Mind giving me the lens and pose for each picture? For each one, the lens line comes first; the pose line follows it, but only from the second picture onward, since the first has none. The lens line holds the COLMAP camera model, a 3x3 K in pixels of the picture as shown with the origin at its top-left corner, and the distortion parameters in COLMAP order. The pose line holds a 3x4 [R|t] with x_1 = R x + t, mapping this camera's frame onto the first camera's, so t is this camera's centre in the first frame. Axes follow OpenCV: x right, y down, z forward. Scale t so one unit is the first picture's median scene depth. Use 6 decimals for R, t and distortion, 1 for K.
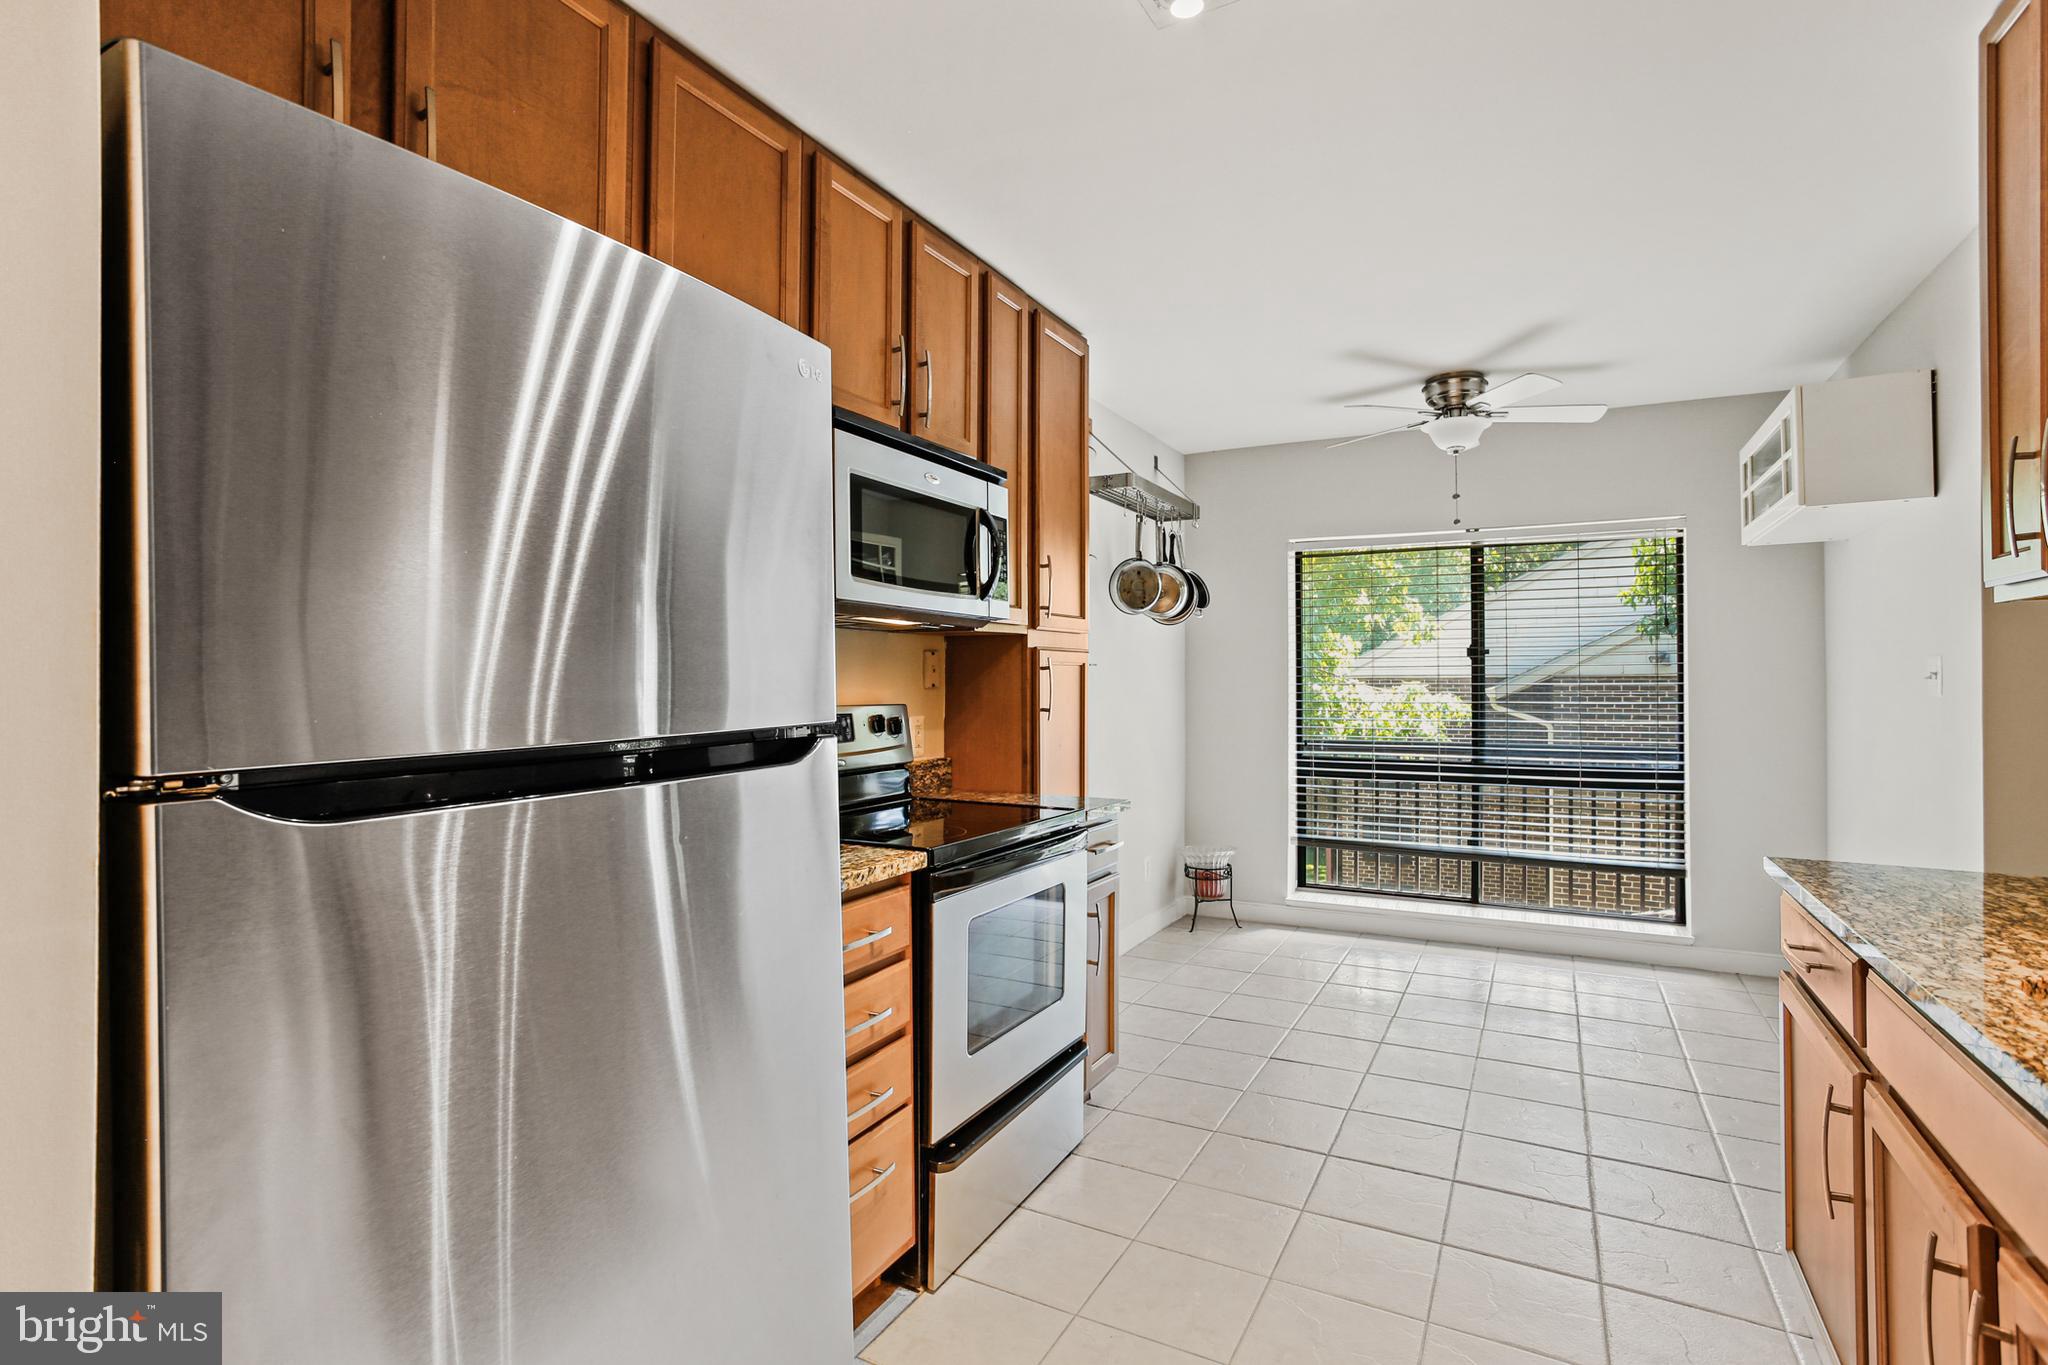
lens RADIAL K [[1001.7, 0, 1029.9], [0, 1001.7, 668.5], [0, 0, 1]] dist [-0.034374, 0.020457]
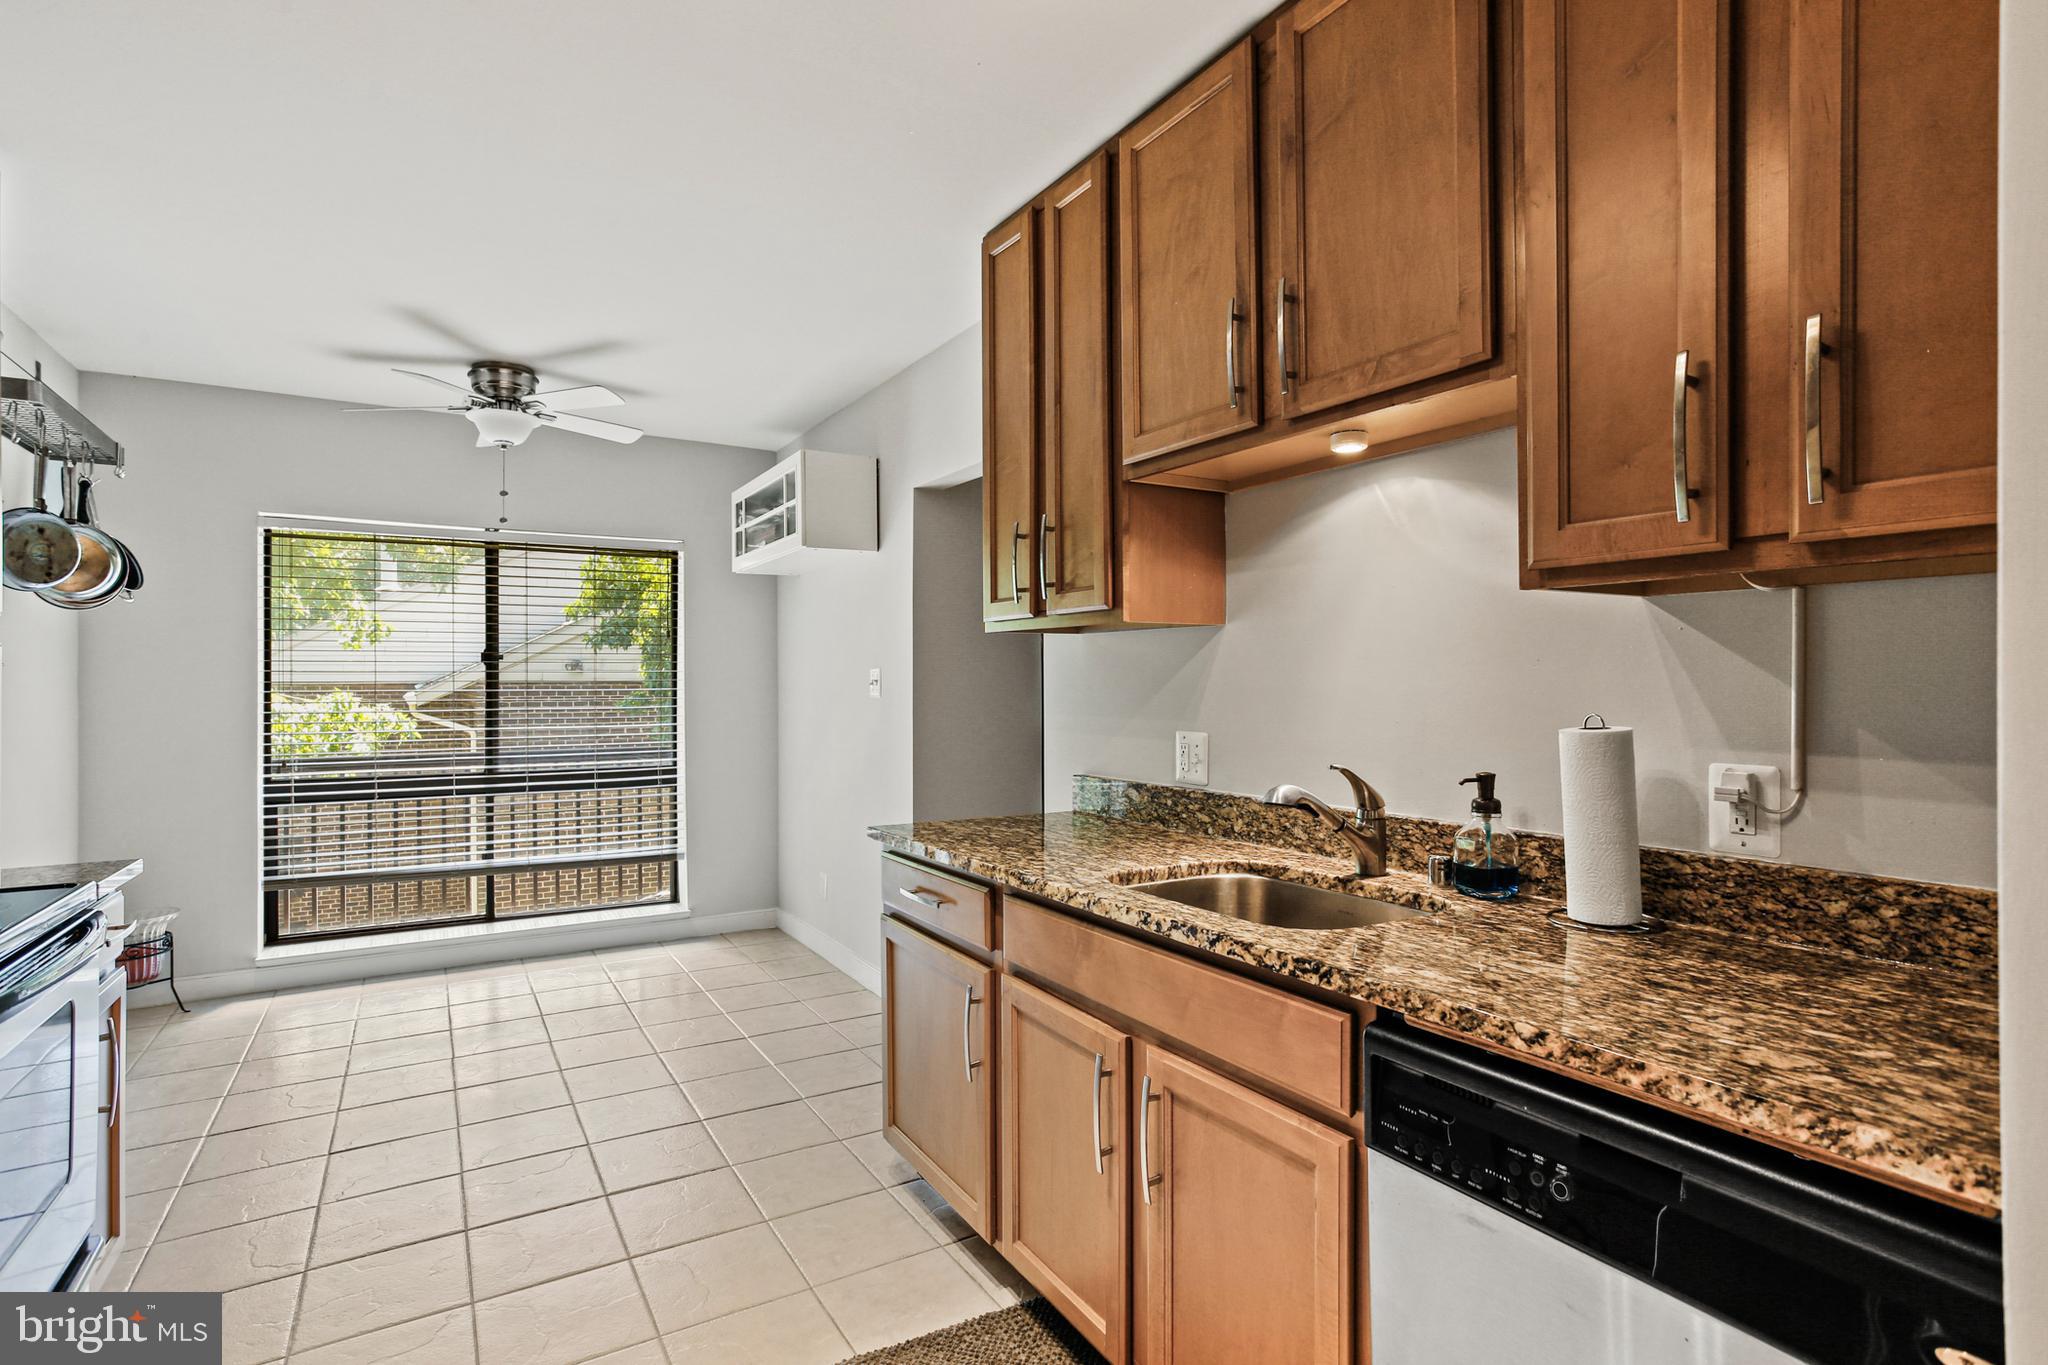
lens RADIAL K [[1001.7, 0, 1029.2], [0, 1001.7, 681.9], [0, 0, 1]] dist [-0.034374, 0.020457]
pose [[0.525731, 0.001046, 0.850650, -0.092516], [-0.006514, 0.999975, 0.002796, 0.001265], [-0.850626, -0.007011, 0.525725, 0.057279]]
